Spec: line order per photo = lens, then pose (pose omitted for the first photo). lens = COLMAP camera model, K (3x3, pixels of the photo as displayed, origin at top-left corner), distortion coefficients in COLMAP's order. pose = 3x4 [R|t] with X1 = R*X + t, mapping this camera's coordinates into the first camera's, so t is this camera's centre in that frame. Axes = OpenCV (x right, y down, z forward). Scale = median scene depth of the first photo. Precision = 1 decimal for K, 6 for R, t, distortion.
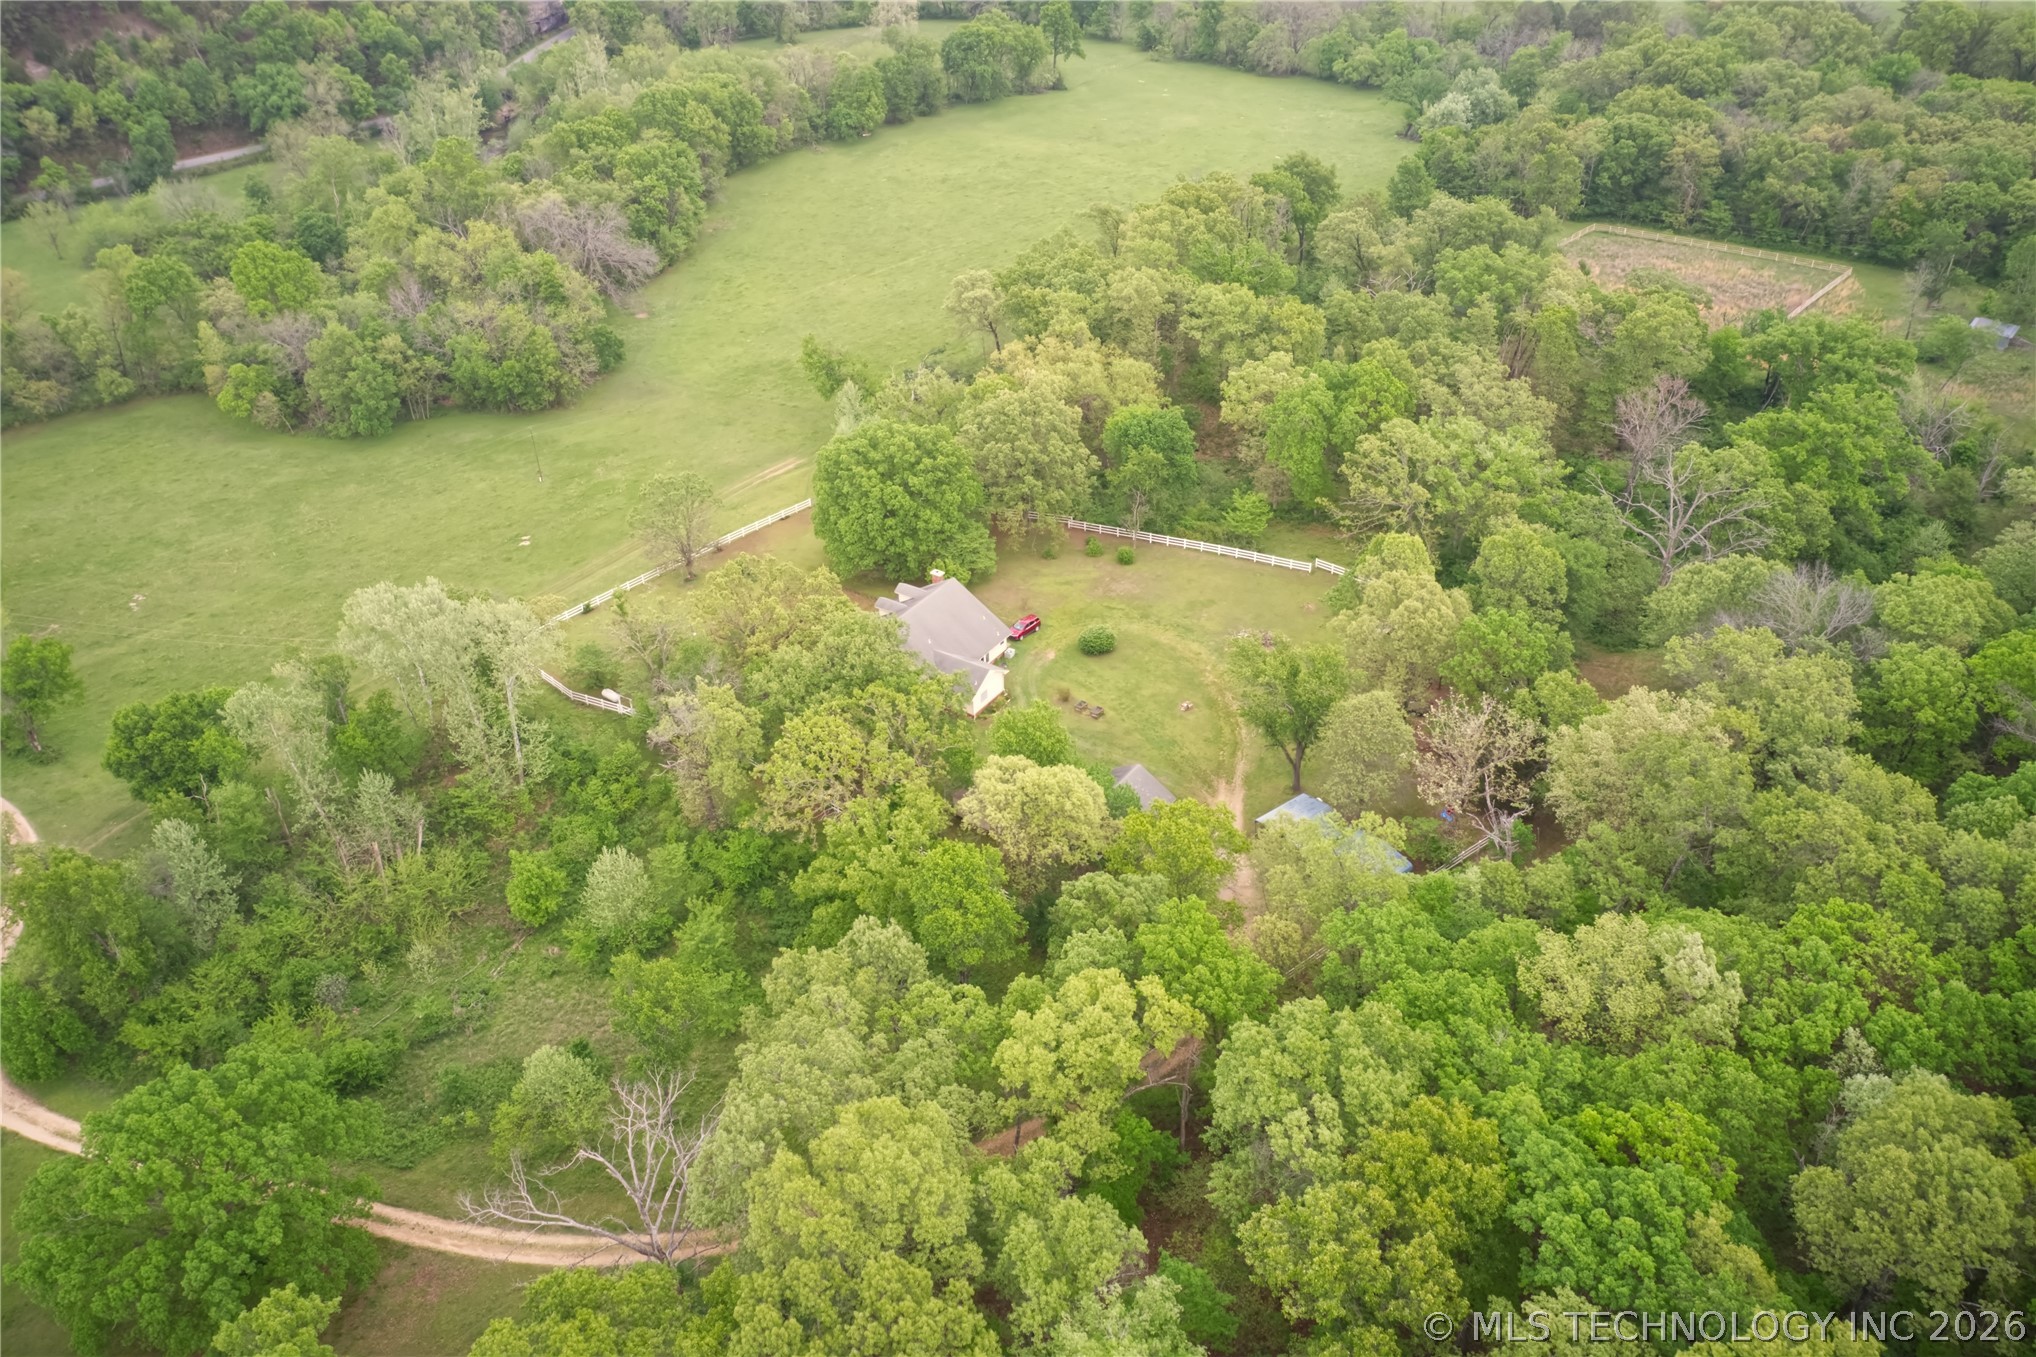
lens RADIAL K [[1586.9, 0, 1019.1], [0, 1586.9, 669.3], [0, 0, 1]] dist [0.023108, -0.035212]
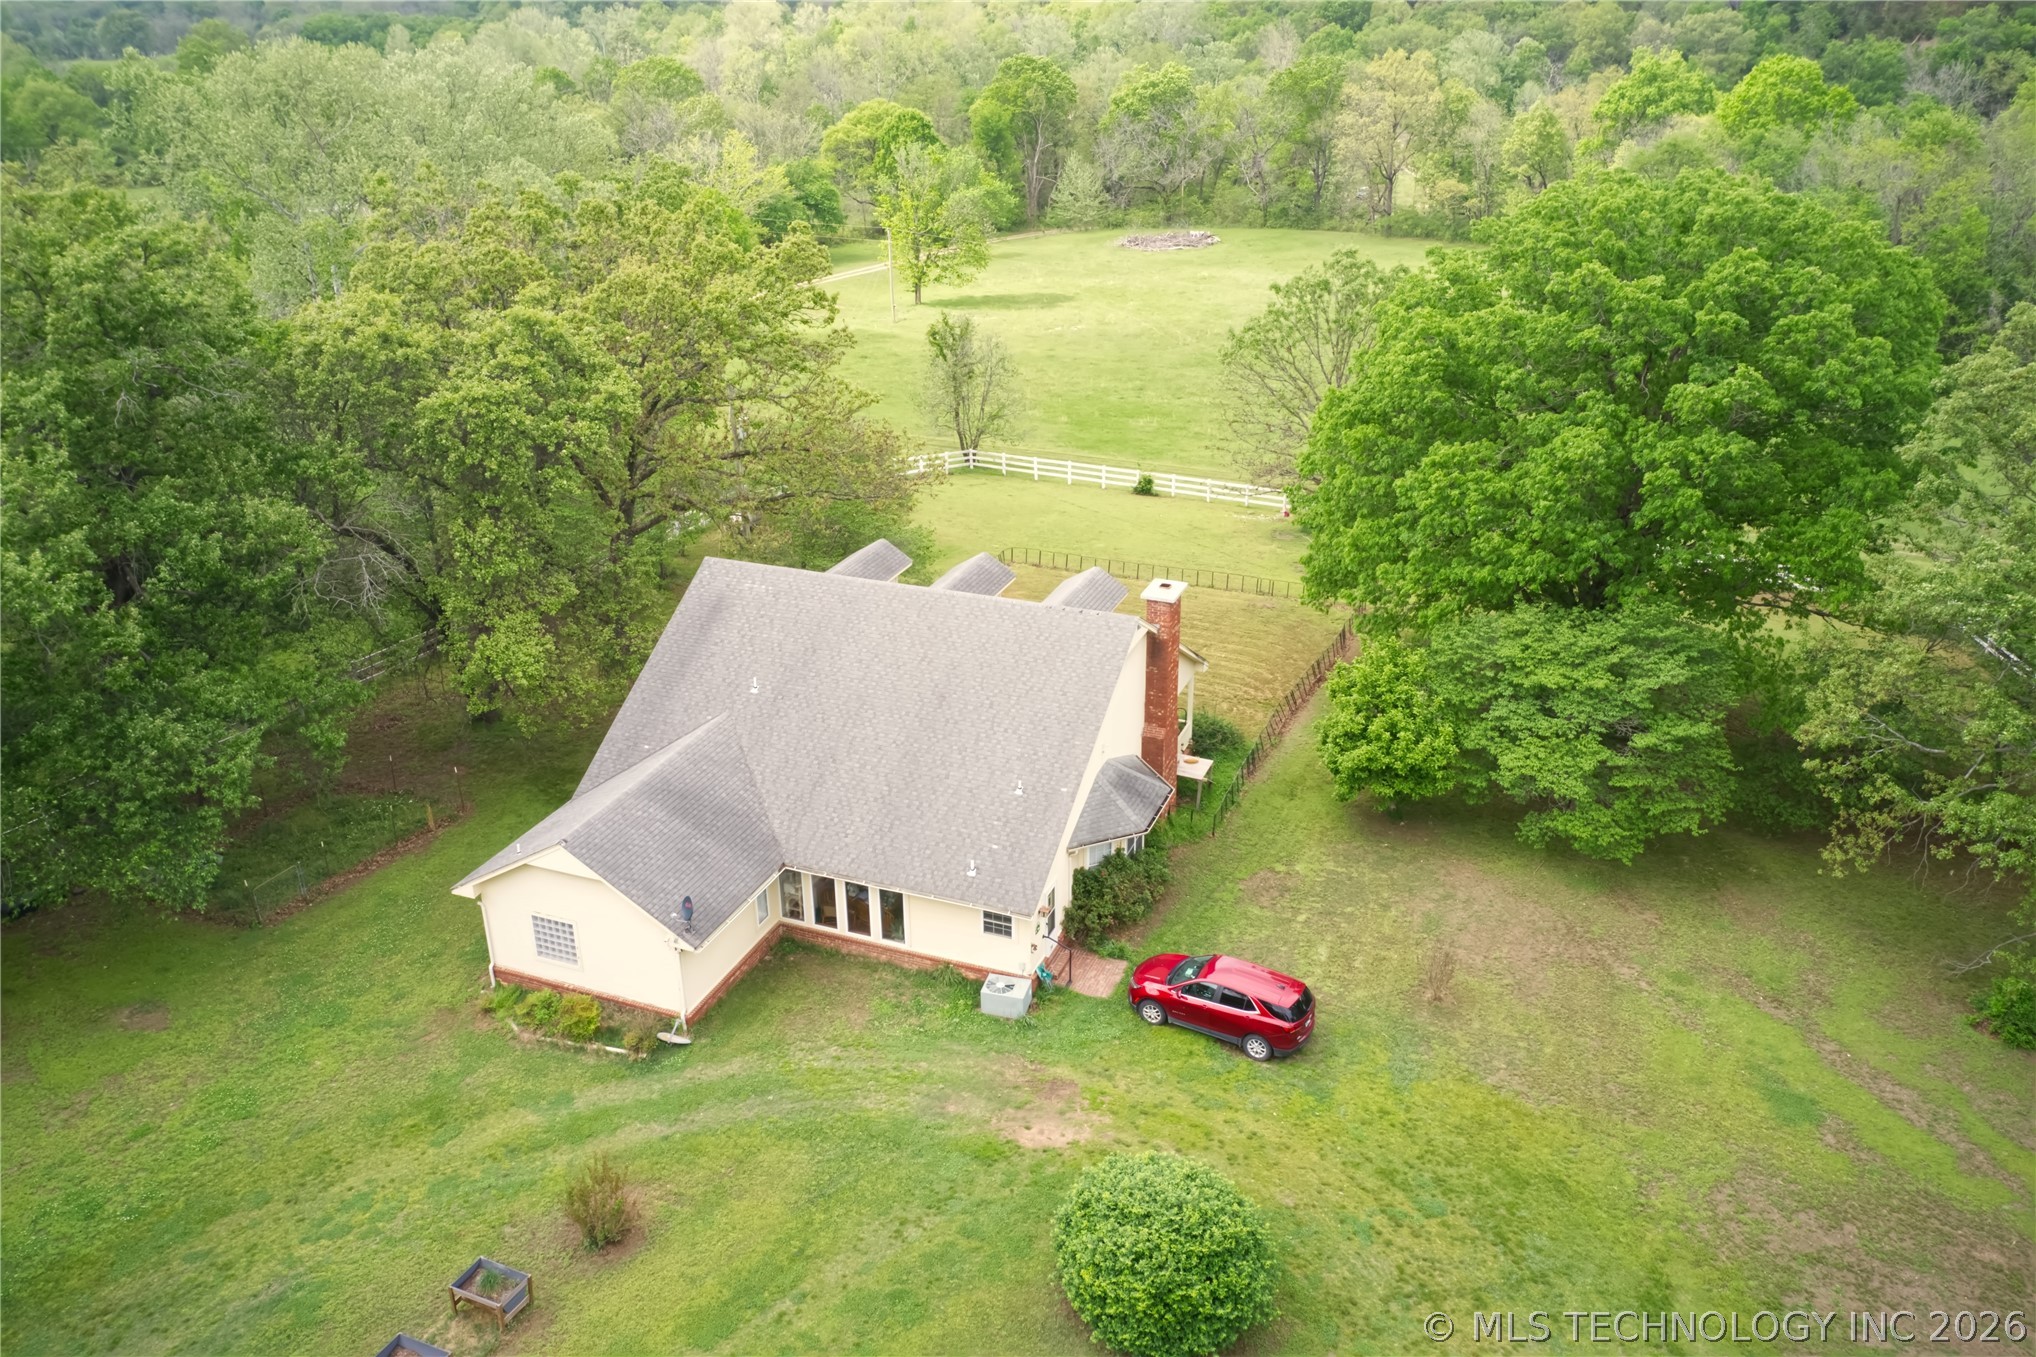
lens RADIAL K [[1586.9, 0, 1019.1], [0, 1586.9, 669.3], [0, 0, 1]] dist [0.023108, -0.035212]
pose [[0.203331, 0.407087, -0.890470, 0.114787], [-0.530325, 0.810299, 0.249342, -0.069390], [0.823051, 0.421539, 0.380647, 0.620306]]
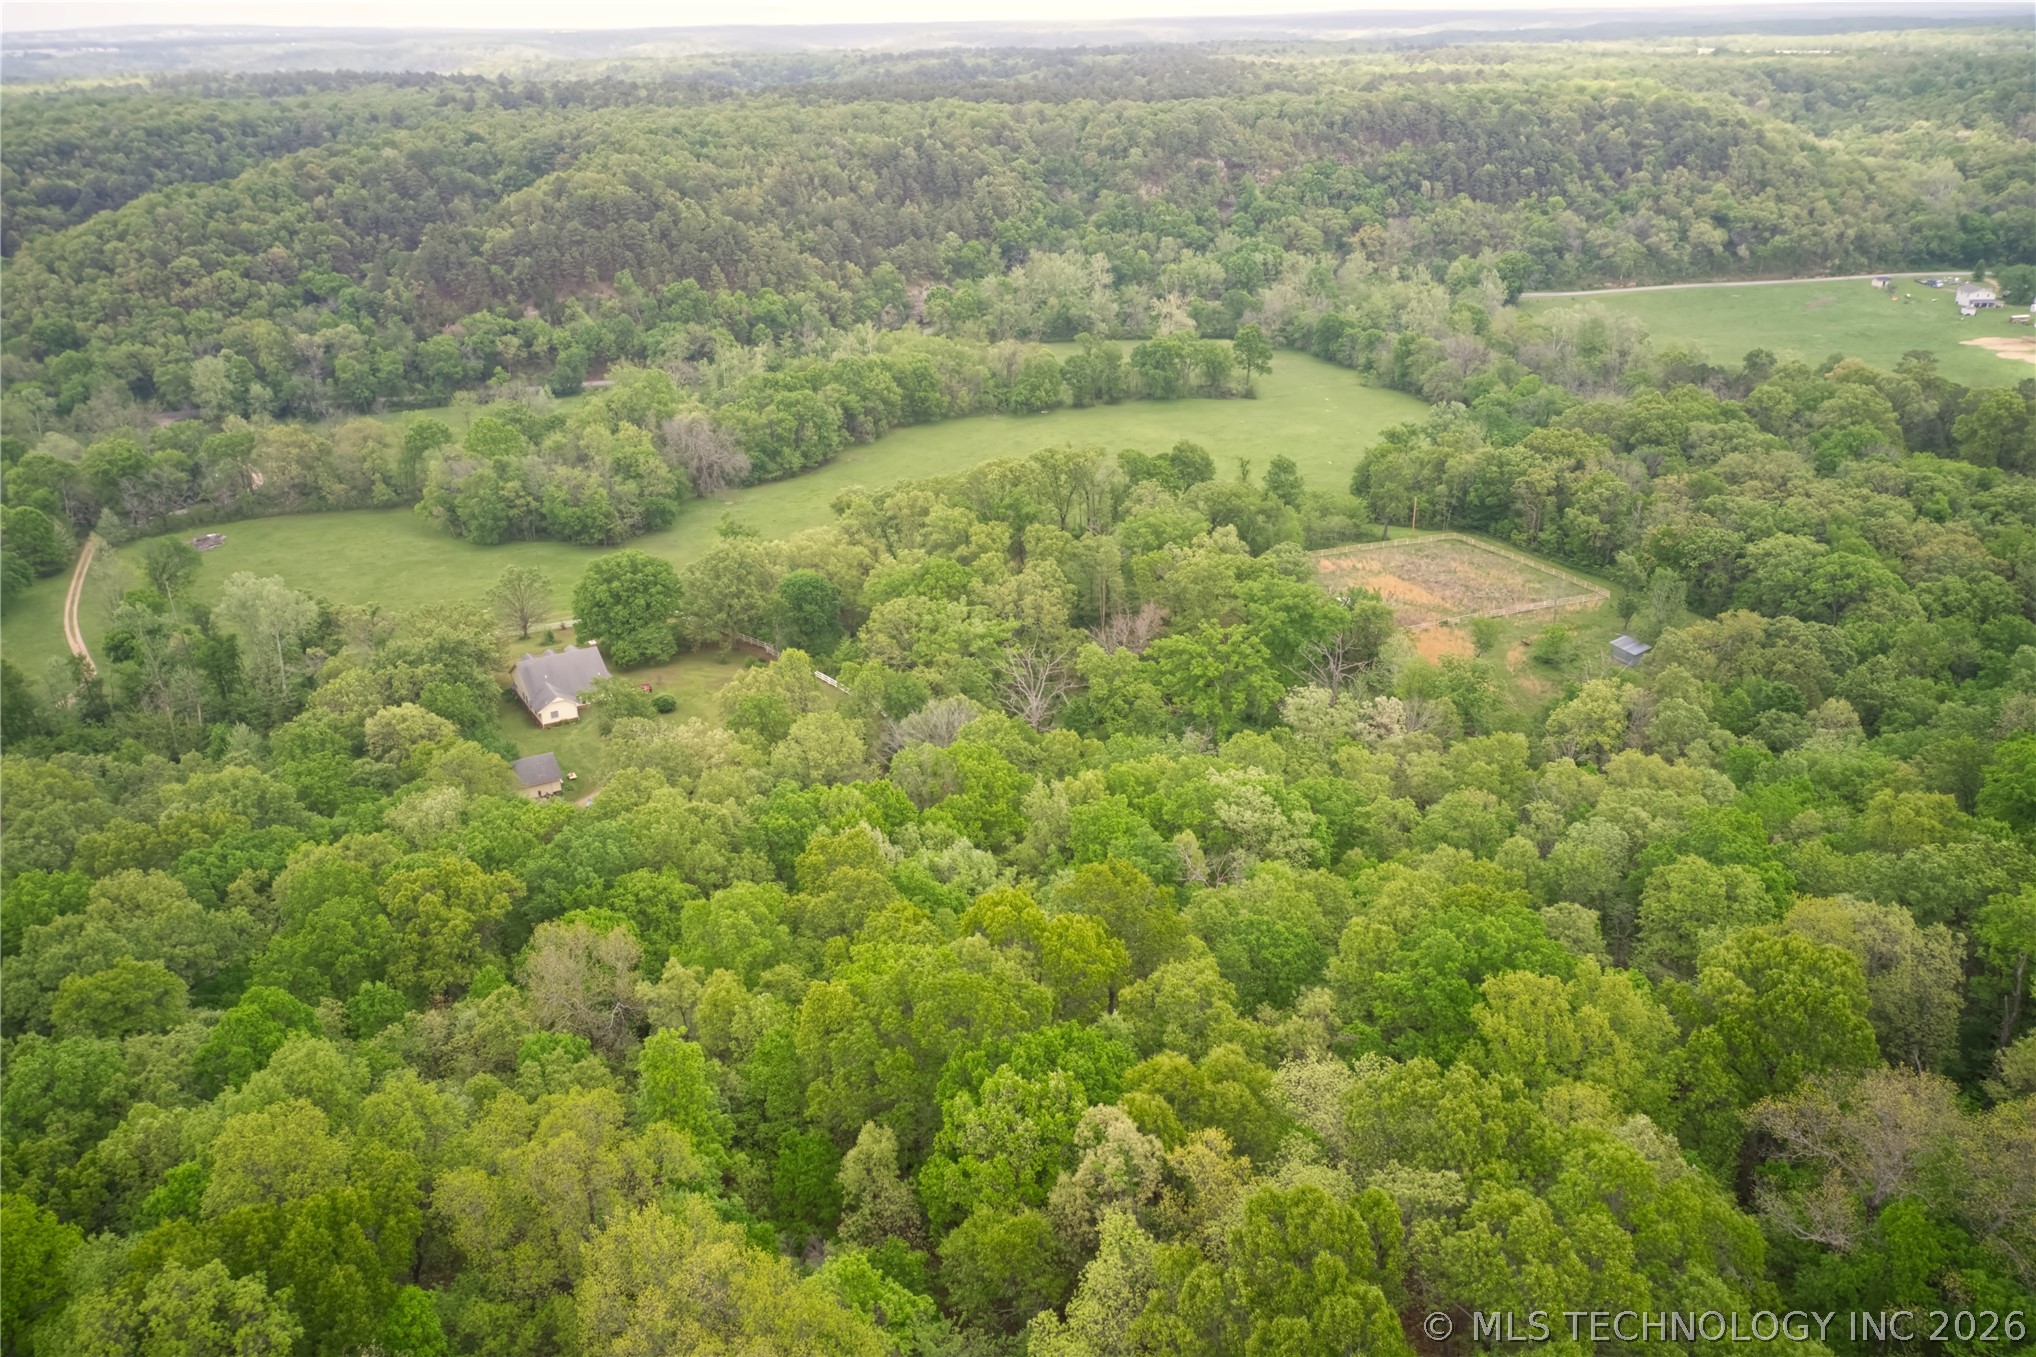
lens RADIAL K [[1586.9, 0, 1019.1], [0, 1586.9, 669.3], [0, 0, 1]] dist [0.023108, -0.035212]
pose [[0.902035, 0.164650, -0.399029, 0.622182], [-0.236955, 0.961541, -0.138896, 0.051147], [0.360813, 0.219841, 0.906358, -0.130176]]
